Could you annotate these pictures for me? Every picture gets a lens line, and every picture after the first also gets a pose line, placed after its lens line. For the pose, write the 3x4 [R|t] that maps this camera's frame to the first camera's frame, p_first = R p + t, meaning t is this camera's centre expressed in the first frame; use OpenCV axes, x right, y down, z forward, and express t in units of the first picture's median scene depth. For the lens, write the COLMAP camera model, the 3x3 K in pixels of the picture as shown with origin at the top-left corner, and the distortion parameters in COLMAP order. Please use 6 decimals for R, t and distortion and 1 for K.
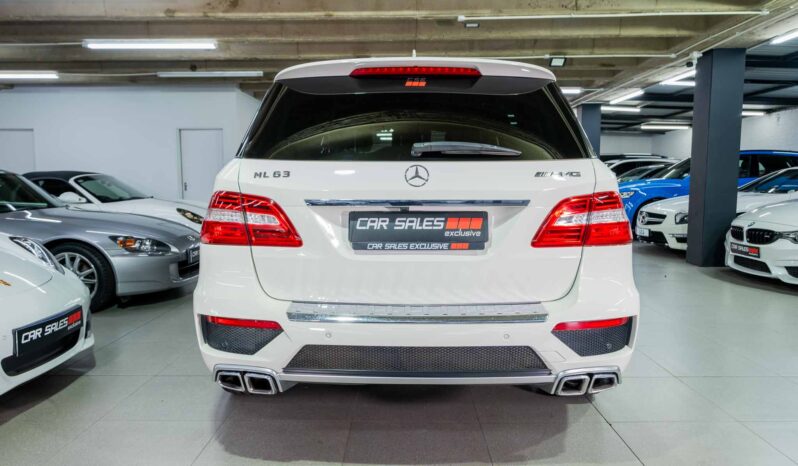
lens RADIAL K [[556.0, 0, 399.0], [0, 556.0, 233.0], [0, 0, 1]] dist [0.004678, 0.002923]
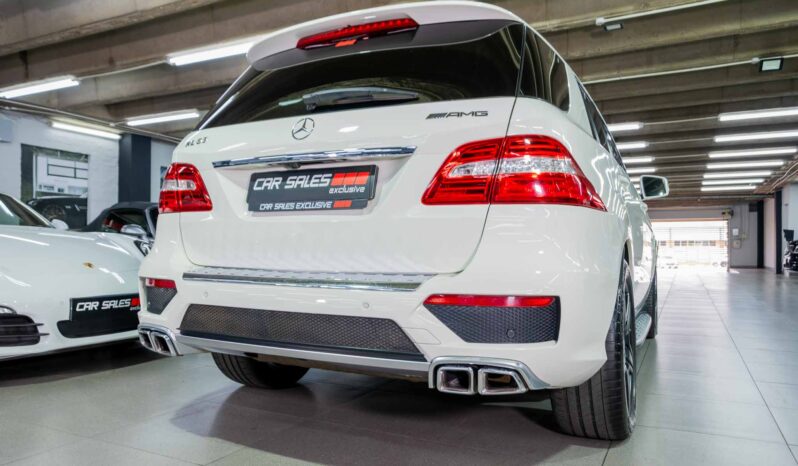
lens RADIAL K [[569.3, 0, 398.7], [0, 569.3, 246.8], [0, 0, 1]] dist [0.002980, 0.004271]
pose [[0.896786, 0.006431, -0.442418, 0.580956], [-0.051272, 0.994669, -0.089471, 0.164642], [0.439484, 0.102920, 0.892335, 0.245023]]
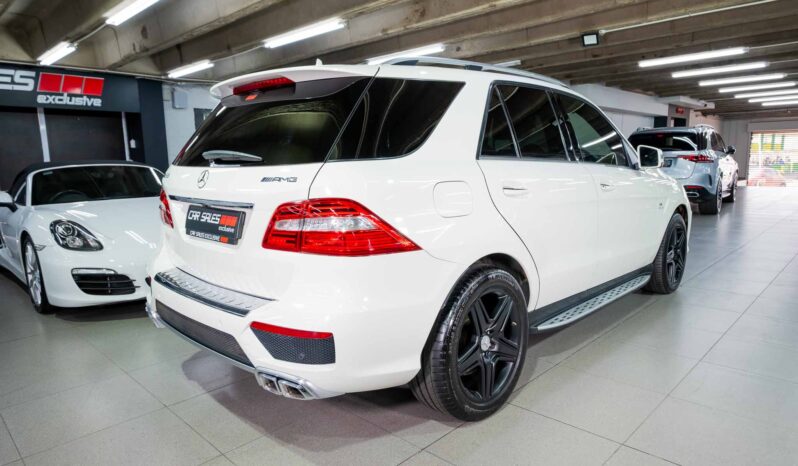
lens RADIAL K [[505.8, 0, 399.0], [0, 505.8, 233.0], [0, 0, 1]] dist [0.001082, -0.001787]
pose [[0.721128, 0.091788, -0.686695, 1.098721], [-0.050668, 0.995518, 0.079859, -0.093585], [0.690947, -0.022796, 0.722546, 0.481508]]
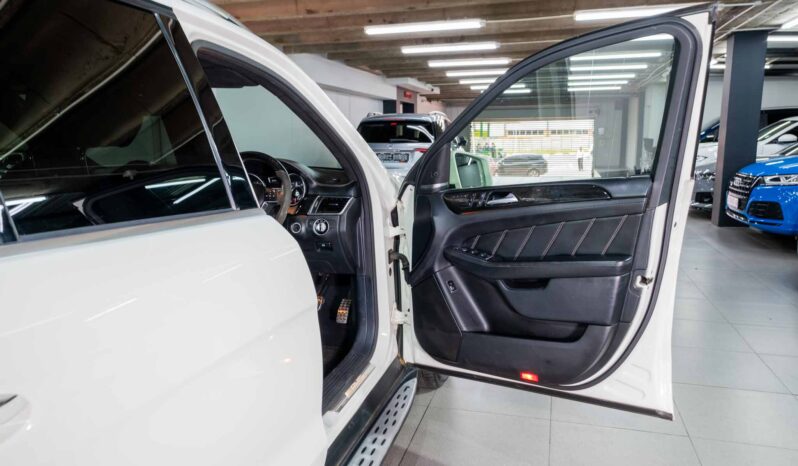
lens RADIAL K [[569.3, 0, 398.7], [0, 569.3, 246.8], [0, 0, 1]] dist [0.002980, 0.004271]
pose [[0.964074, 0.043565, -0.262036, 0.761469], [-0.018406, 0.995044, 0.097713, -0.230440], [0.264995, -0.089380, 0.960098, 1.313650]]
